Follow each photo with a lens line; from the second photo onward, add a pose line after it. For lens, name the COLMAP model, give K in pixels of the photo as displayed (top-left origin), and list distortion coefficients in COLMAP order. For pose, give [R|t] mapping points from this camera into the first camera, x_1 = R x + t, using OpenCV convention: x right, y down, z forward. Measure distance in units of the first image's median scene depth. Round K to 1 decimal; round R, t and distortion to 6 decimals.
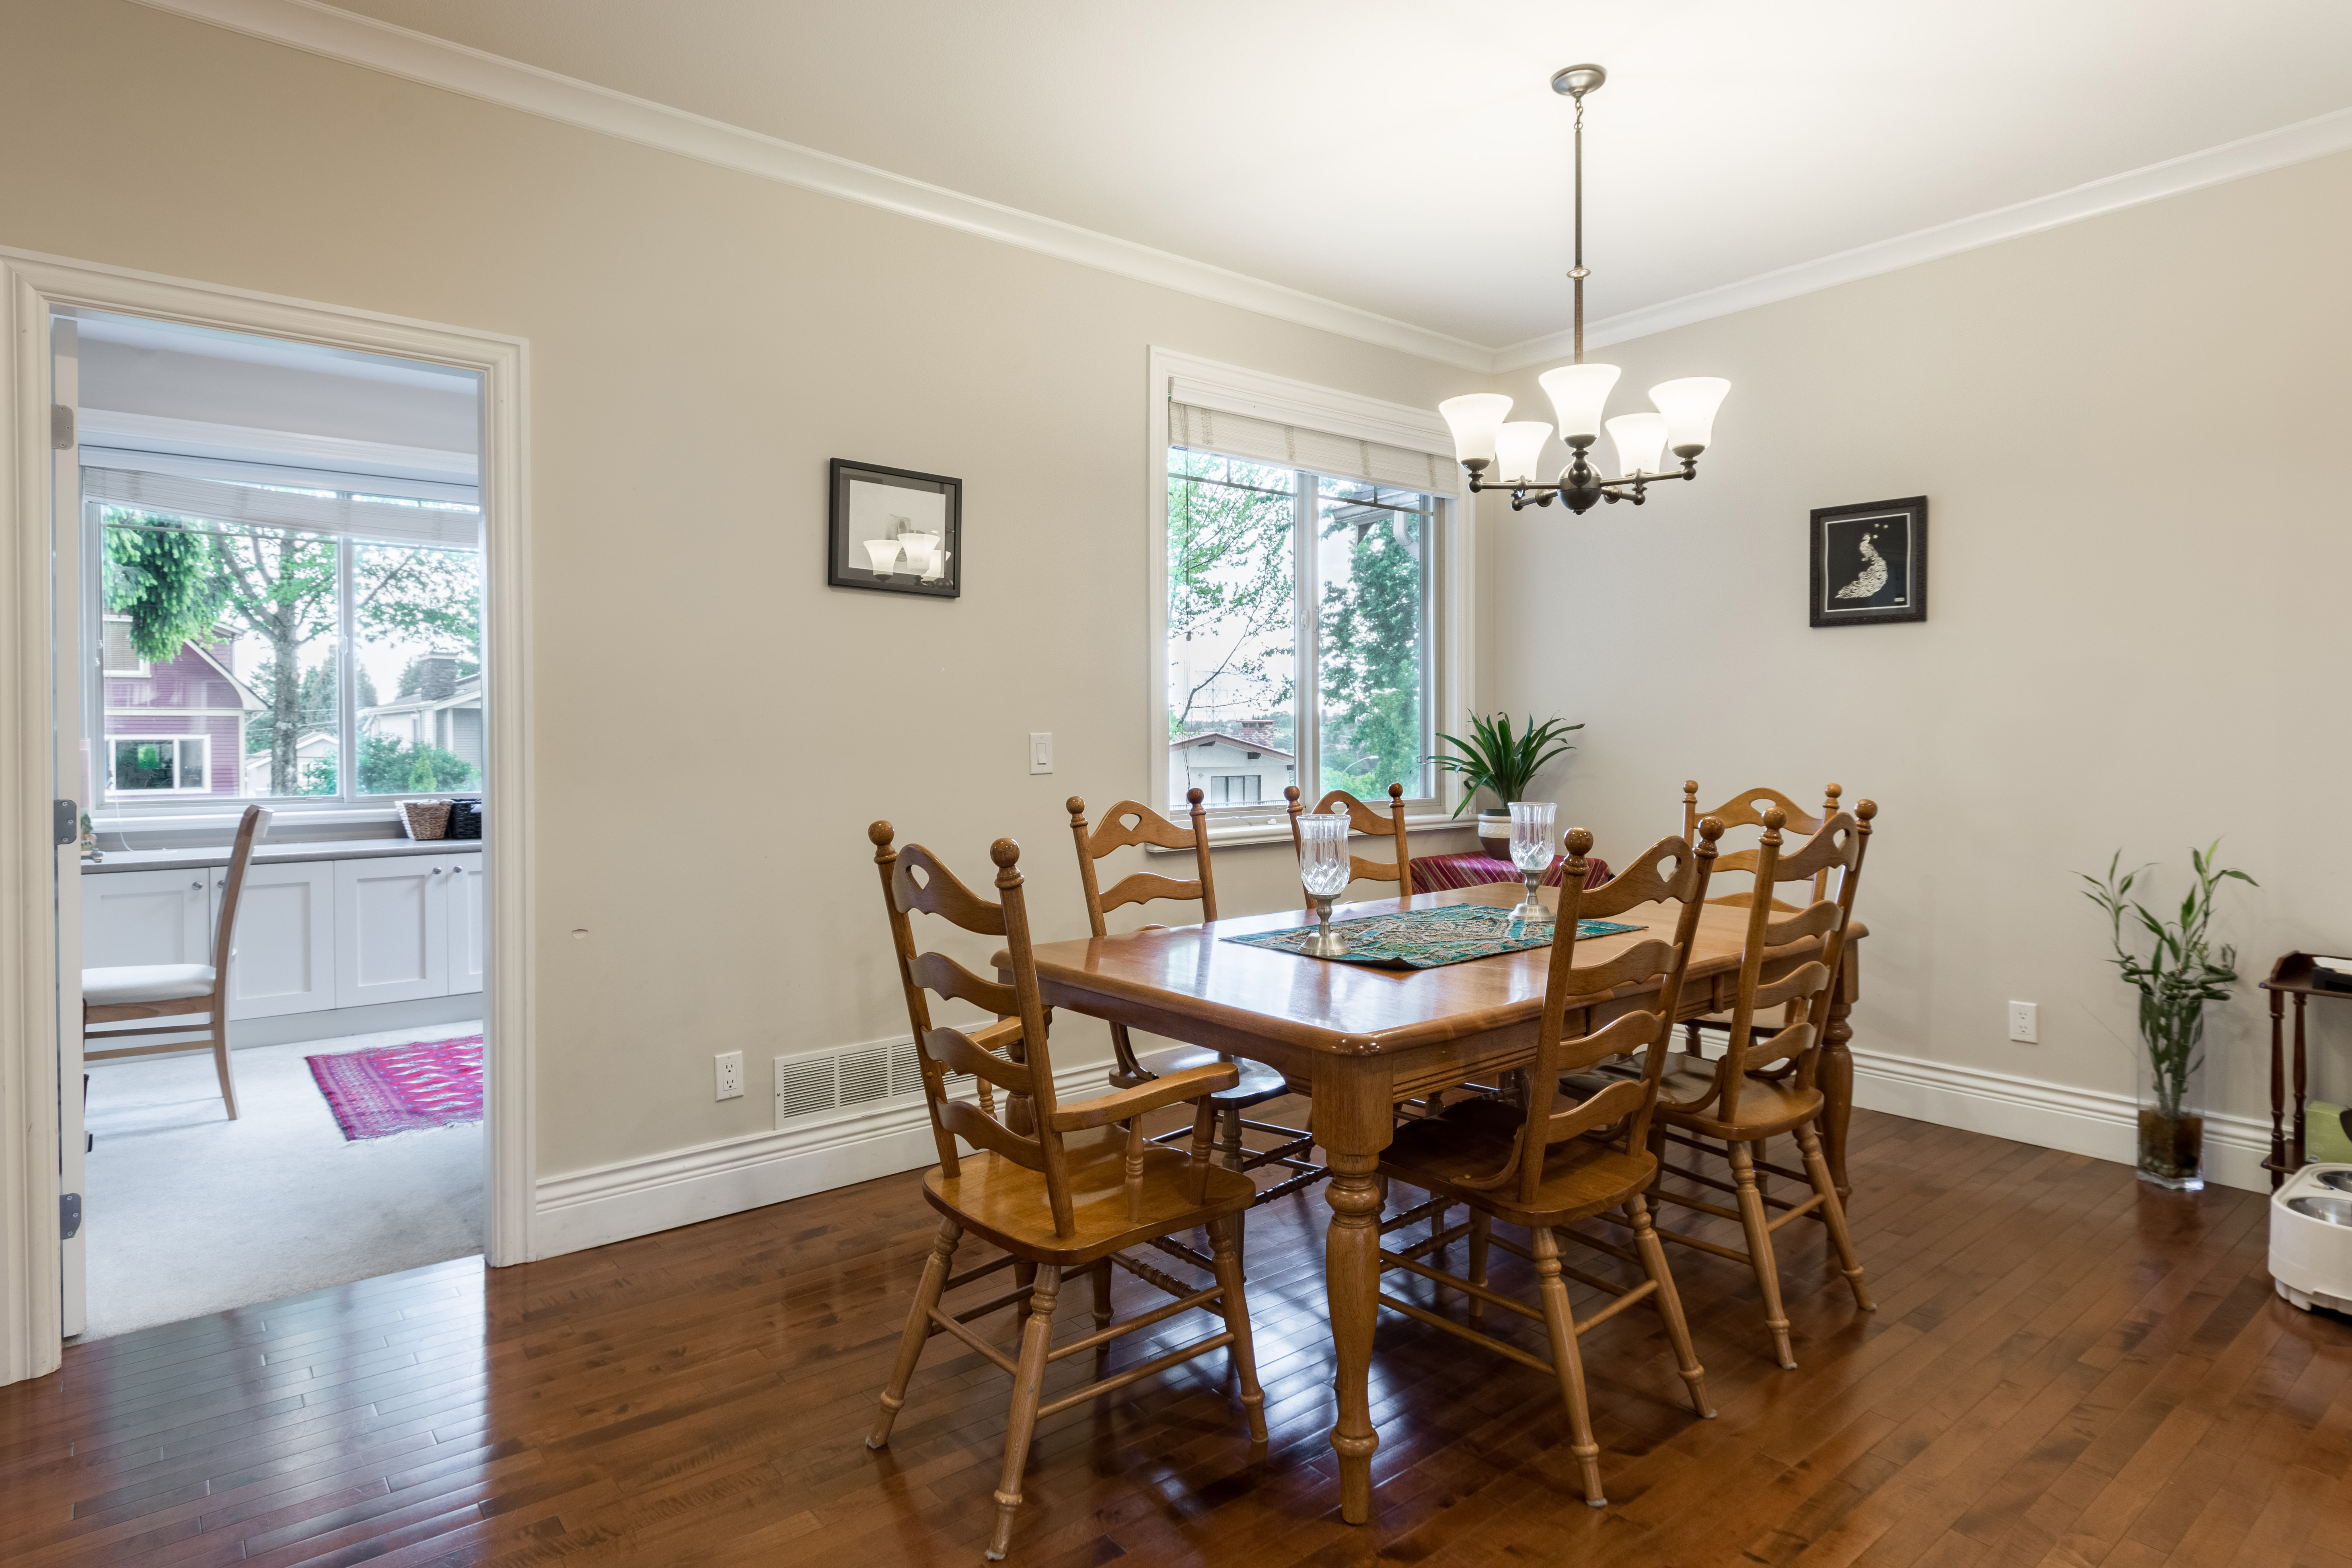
lens RADIAL K [[1285.6, 0, 1142.4], [0, 1285.6, 735.3], [0, 0, 1]] dist [0.049832, -0.042992]
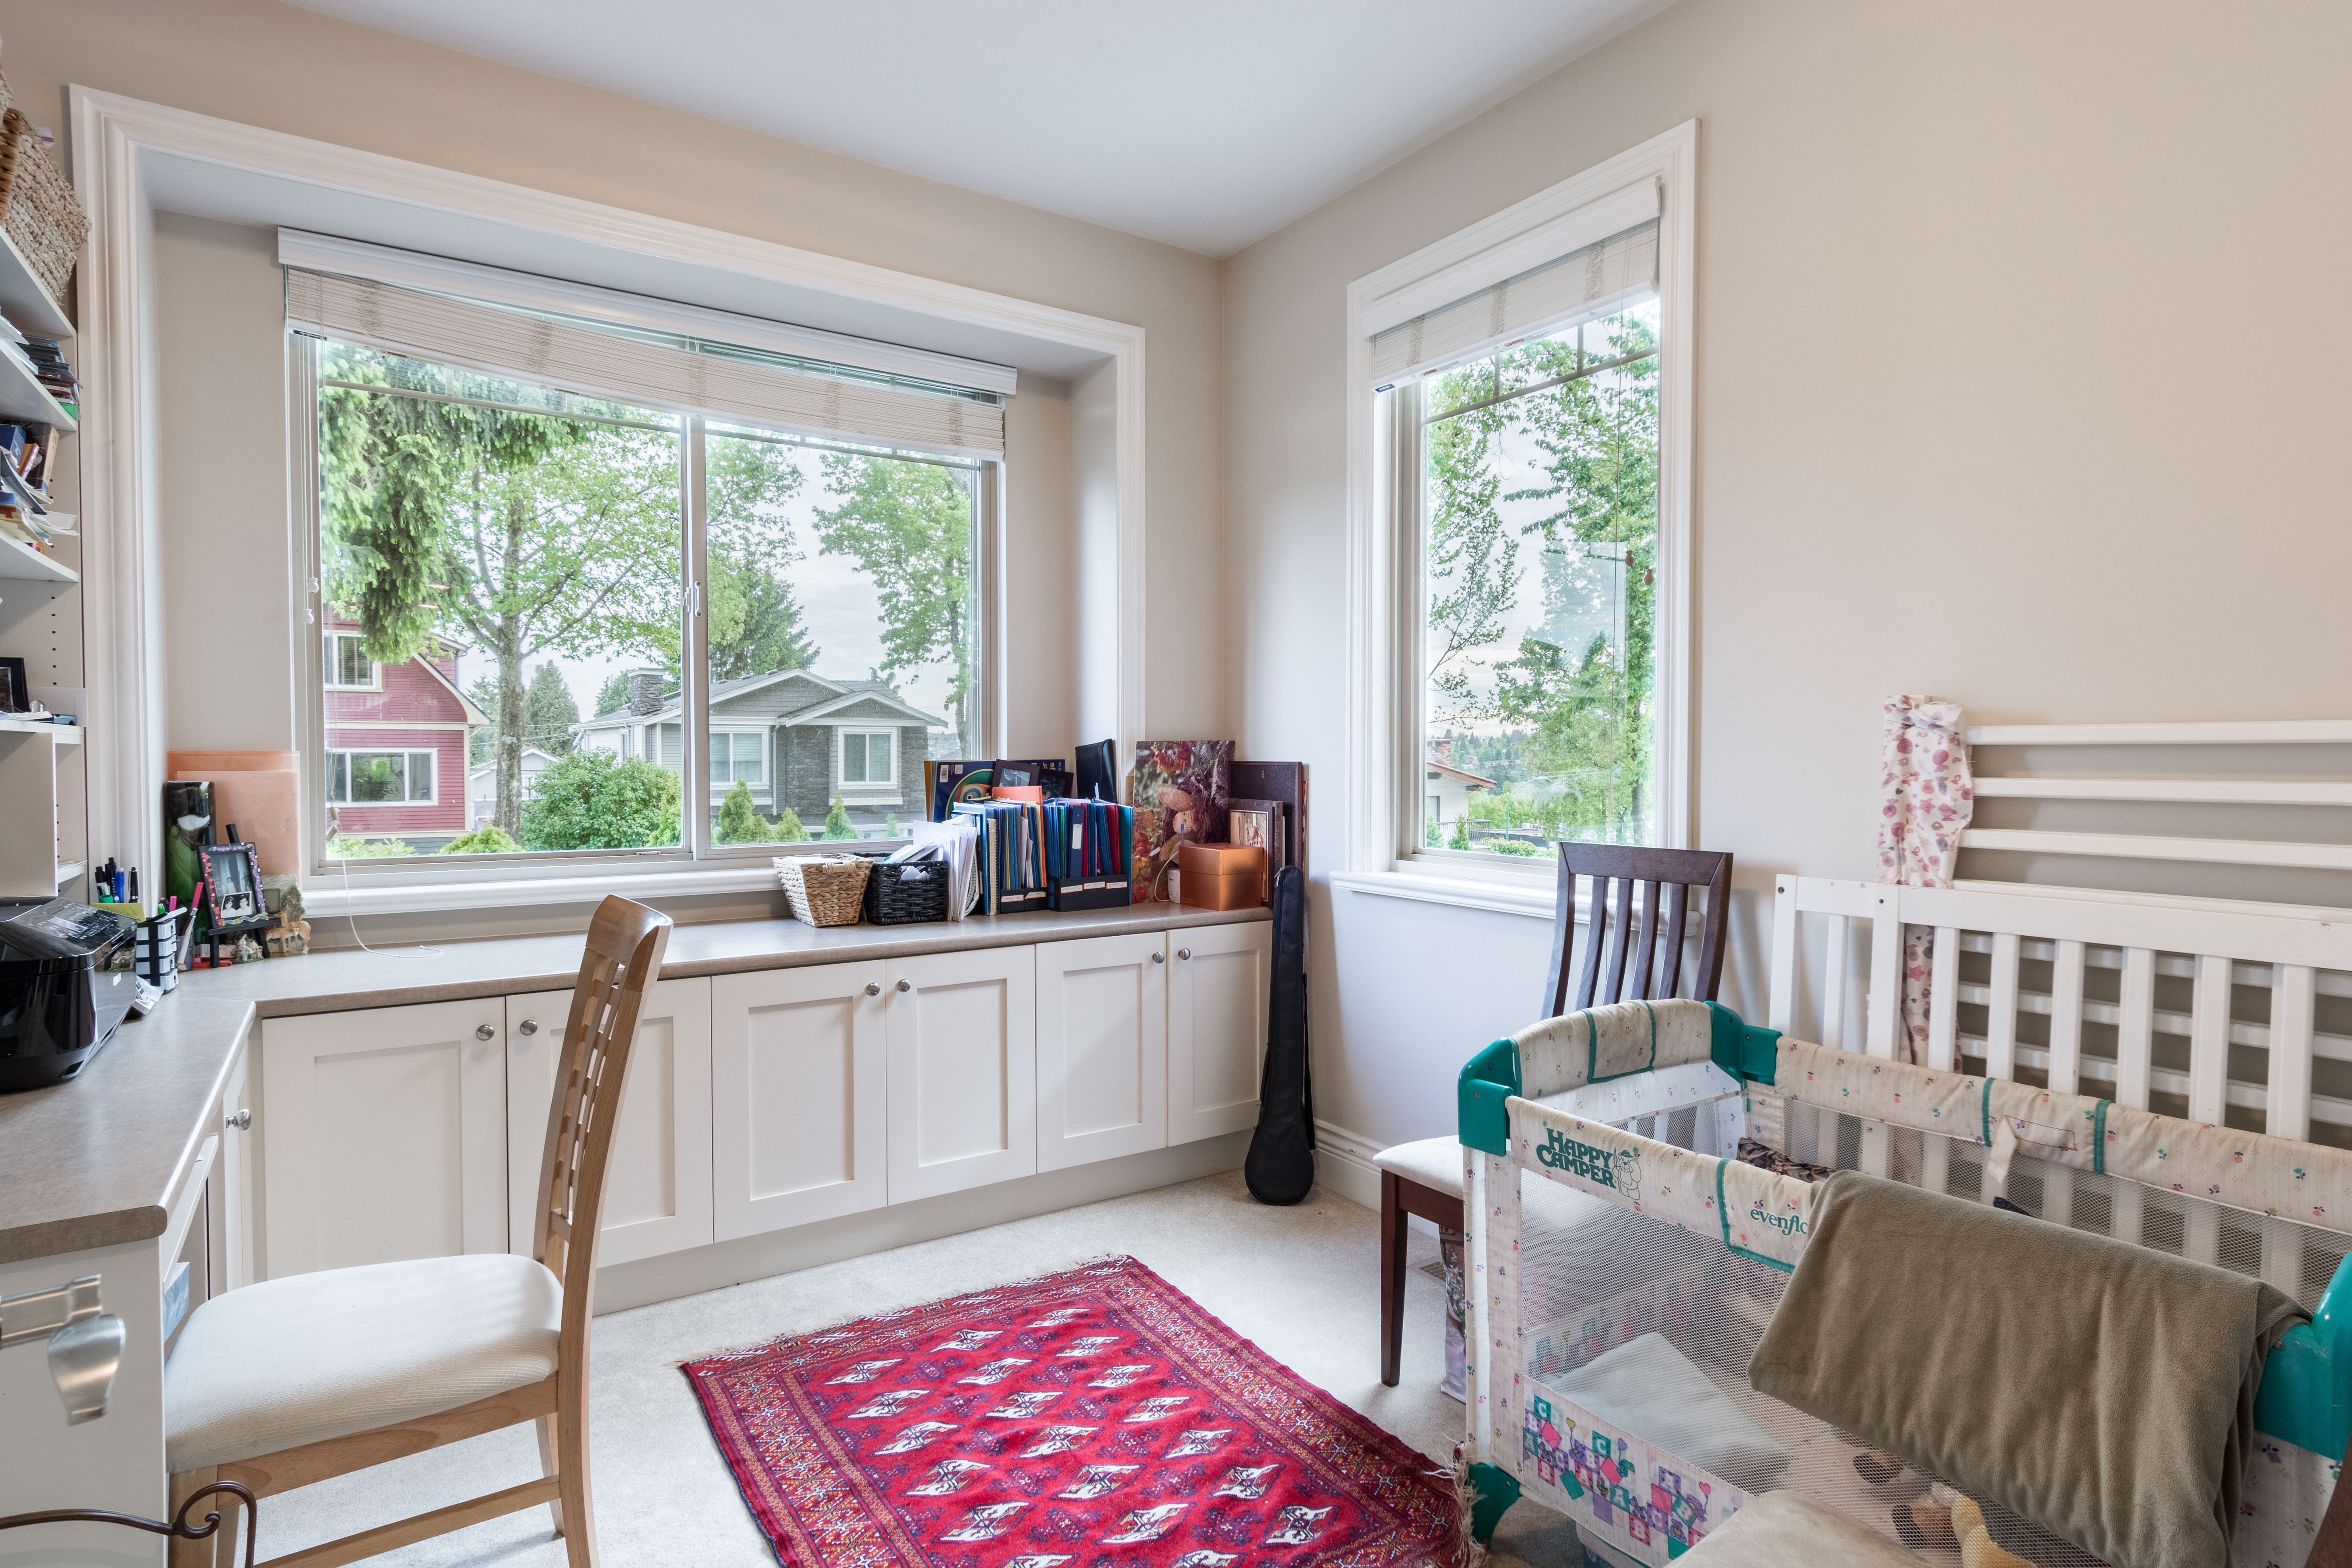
lens RADIAL K [[1237.8, 0, 1141.4], [0, 1237.8, 778.2], [0, 0, 1]] dist [0.031449, -0.000072]
pose [[0.994620, 0.007351, -0.103328, -0.081476], [-0.005306, 0.999785, 0.020057, 0.000236], [0.103453, -0.019401, 0.994445, 0.104858]]
